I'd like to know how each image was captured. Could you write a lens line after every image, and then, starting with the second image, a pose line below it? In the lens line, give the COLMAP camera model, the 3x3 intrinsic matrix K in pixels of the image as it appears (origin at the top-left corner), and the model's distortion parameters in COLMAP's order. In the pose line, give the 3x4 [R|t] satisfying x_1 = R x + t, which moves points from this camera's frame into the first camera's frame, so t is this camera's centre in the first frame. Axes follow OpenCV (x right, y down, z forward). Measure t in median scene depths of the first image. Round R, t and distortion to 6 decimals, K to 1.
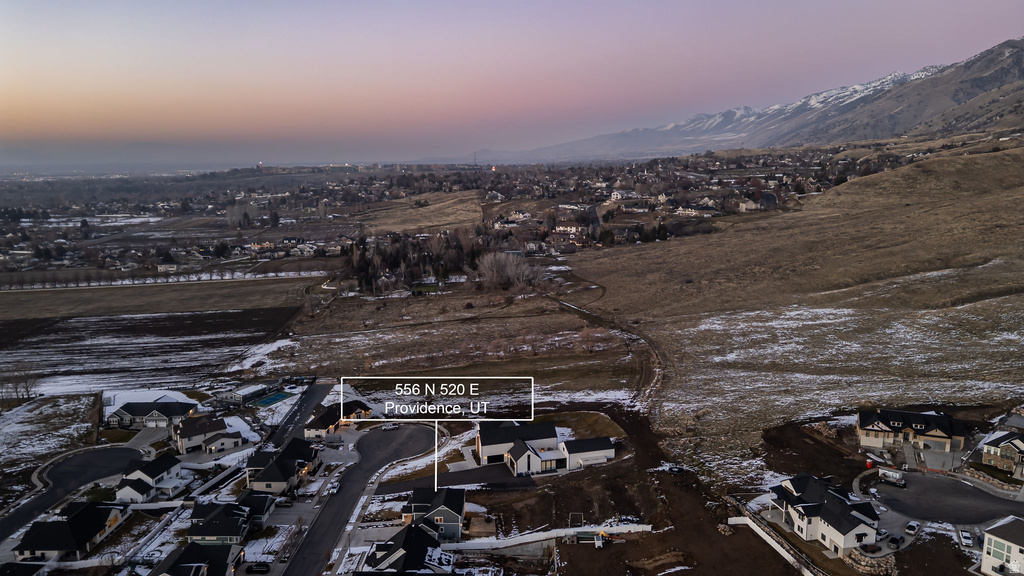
lens RADIAL K [[713.1, 0, 512.7], [0, 713.1, 291.1], [0, 0, 1]] dist [0.096558, -0.087858]
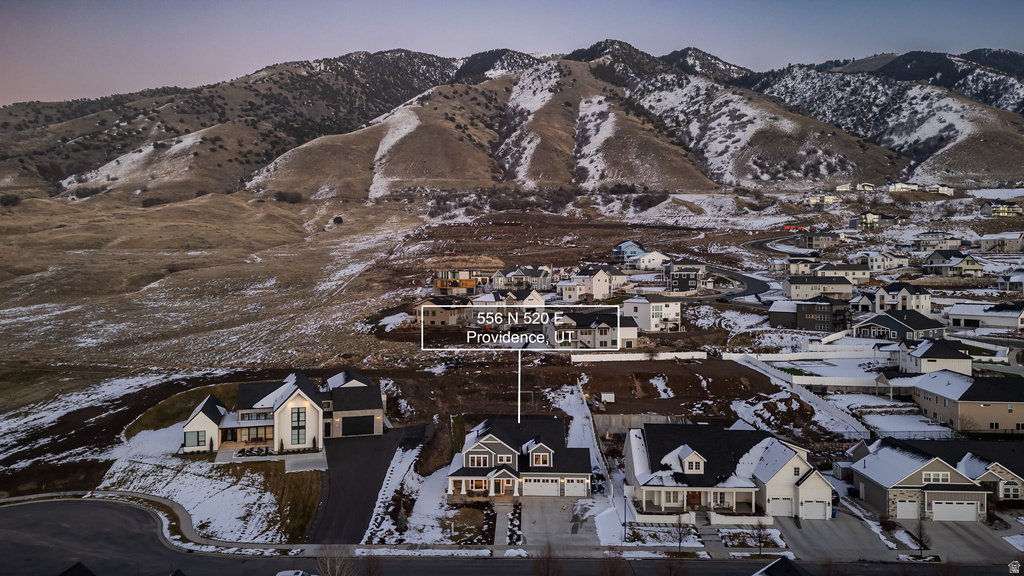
lens RADIAL K [[749.5, 0, 497.5], [0, 749.5, 279.2], [0, 0, 1]] dist [0.081068, -0.077083]
pose [[0.008104, -0.004777, 0.999956, -0.604237], [0.187420, 0.982275, 0.003173, 0.150636], [-0.982246, 0.187386, 0.008856, 0.880904]]
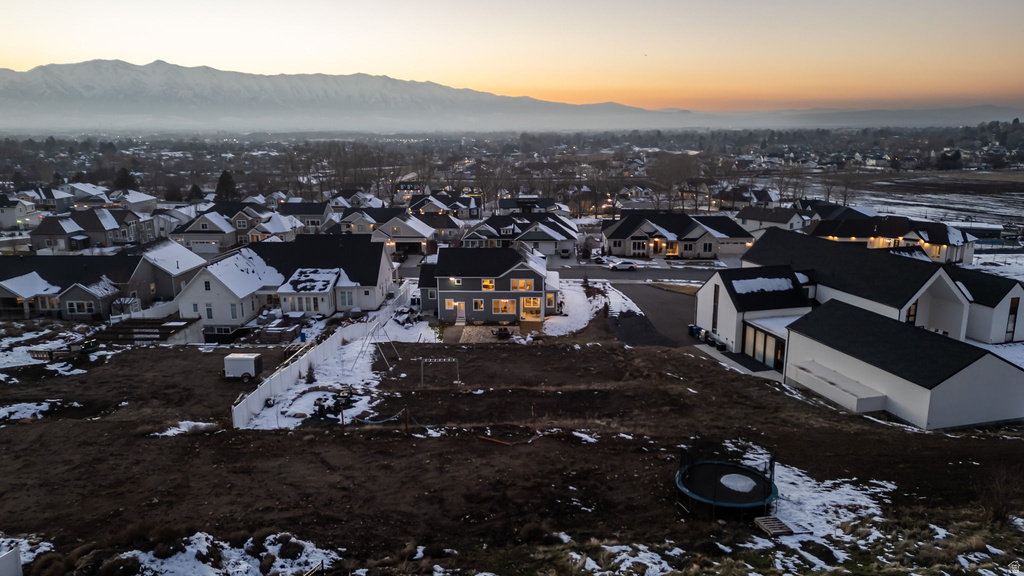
lens RADIAL K [[713.1, 0, 512.7], [0, 713.1, 291.1], [0, 0, 1]] dist [0.096558, -0.087858]
pose [[-0.015111, 0.232211, -0.972548, 0.358913], [-0.180919, 0.955970, 0.231063, 0.169632], [0.983382, 0.179444, 0.027566, 0.896205]]
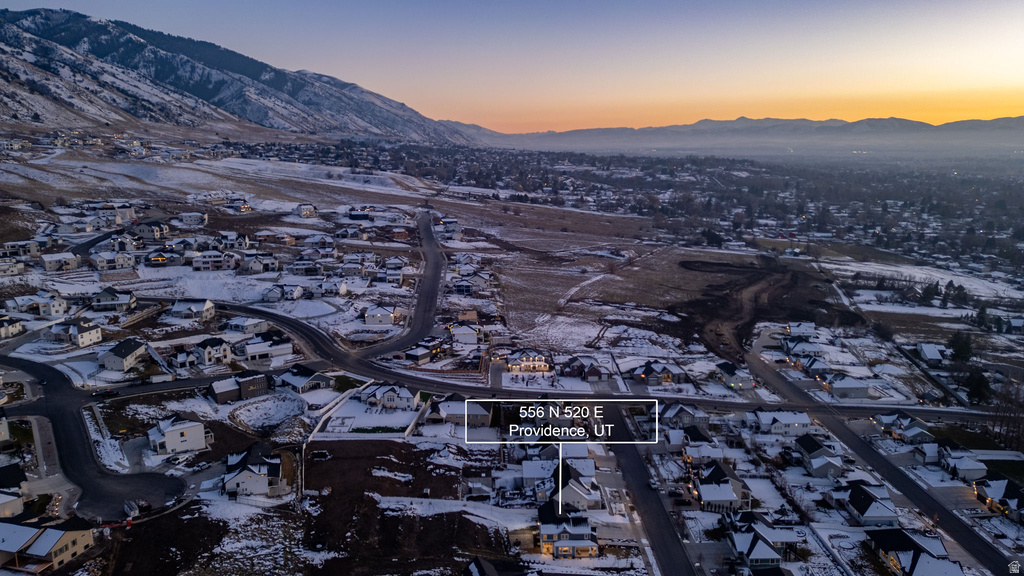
lens RADIAL K [[713.1, 0, 512.7], [0, 713.1, 291.1], [0, 0, 1]] dist [0.096558, -0.087858]
pose [[-0.998680, 0.017224, -0.048383, 0.016246], [-0.002532, 0.924424, 0.381359, -0.390924], [0.051295, 0.380978, -0.923160, 1.667610]]
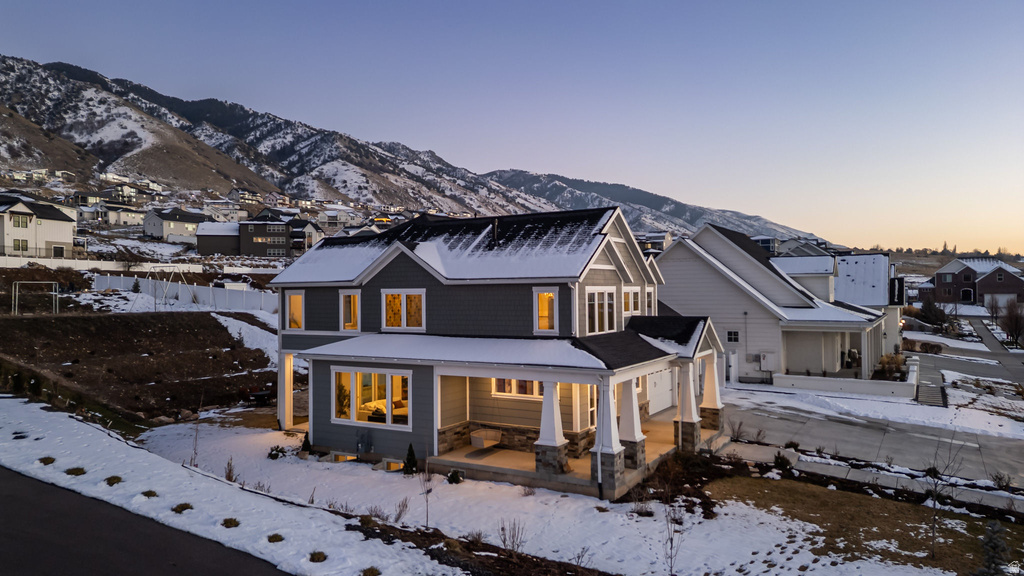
lens RADIAL K [[707.9, 0, 511.6], [0, 707.9, 290.5], [0, 0, 1]] dist [0.090631, -0.078632]
pose [[-0.877438, 0.011283, 0.479558, -0.166785], [0.101224, 0.981567, 0.162112, 0.240796], [-0.468889, 0.190786, -0.862406, 1.023156]]
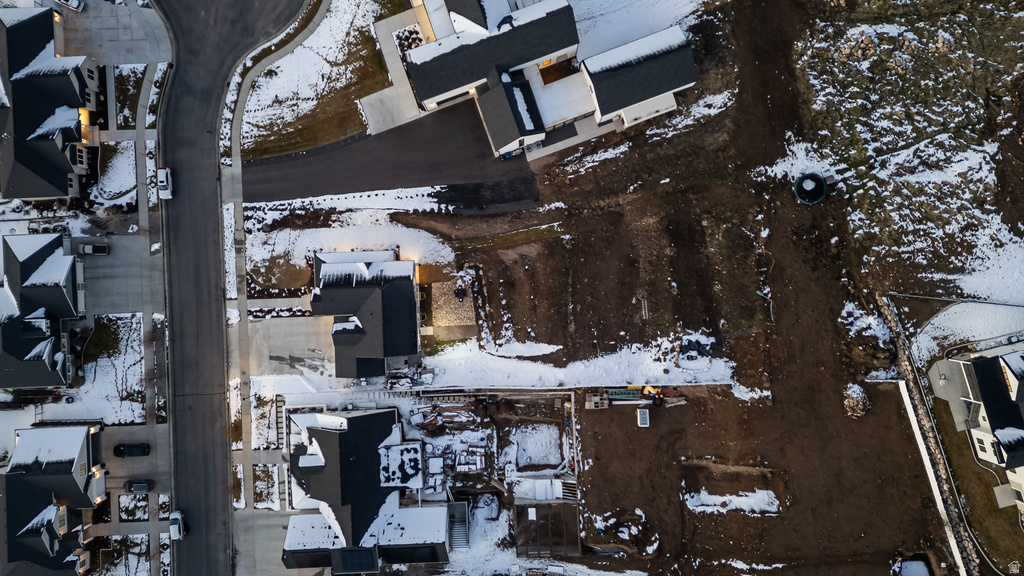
lens RADIAL K [[713.1, 0, 512.7], [0, 713.1, 291.1], [0, 0, 1]] dist [0.096558, -0.087858]
pose [[0.997717, -0.065411, -0.016793, 0.017995], [0.028924, 0.189194, 0.981514, -0.239688], [-0.061024, -0.979759, 0.190654, 0.803110]]
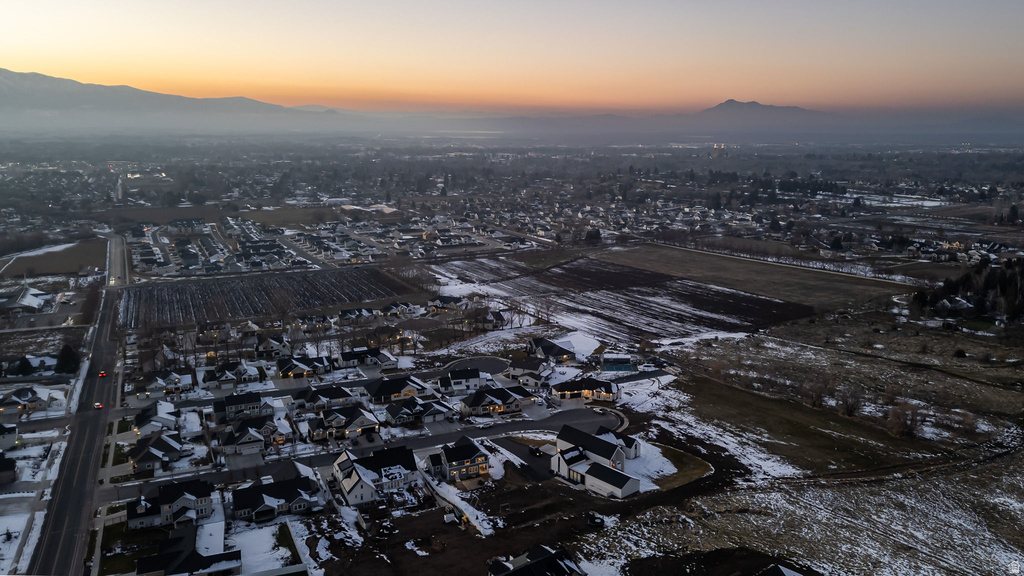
lens RADIAL K [[803.1, 0, 563.4], [0, 803.1, 242.4], [0, 0, 1]] dist [0.116272, -0.160484]
pose [[0.471905, 0.140663, -0.870356, 1.041413], [-0.175428, 0.982432, 0.063660, -0.167702], [0.864020, 0.122644, 0.488291, 0.371925]]
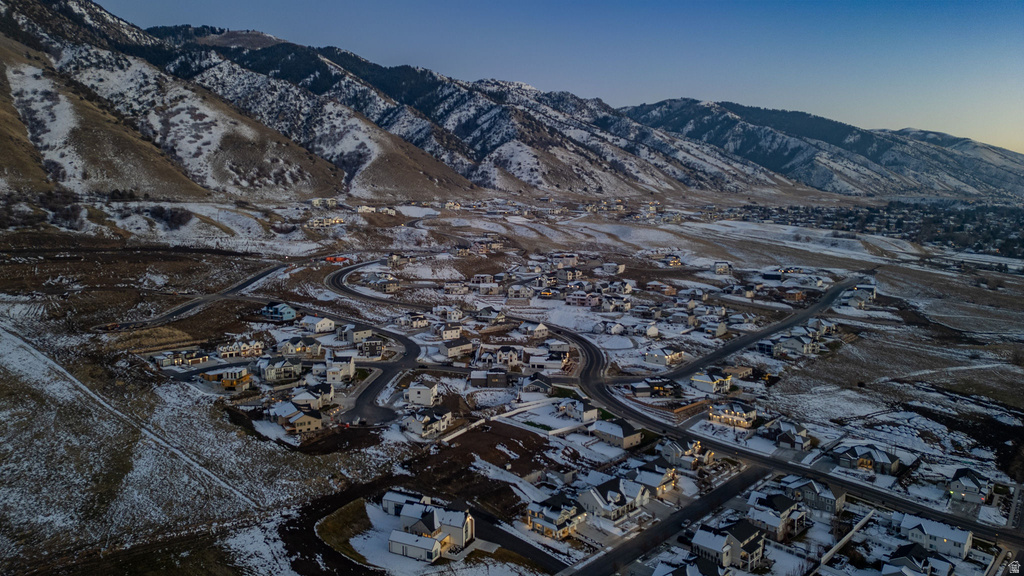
lens RADIAL K [[713.1, 0, 512.7], [0, 713.1, 291.1], [0, 0, 1]] dist [0.096558, -0.087858]
pose [[-0.742702, -0.073493, 0.665577, -0.818321], [0.129073, 0.959607, 0.249990, -0.397488], [-0.657065, 0.271576, -0.703216, 1.691845]]
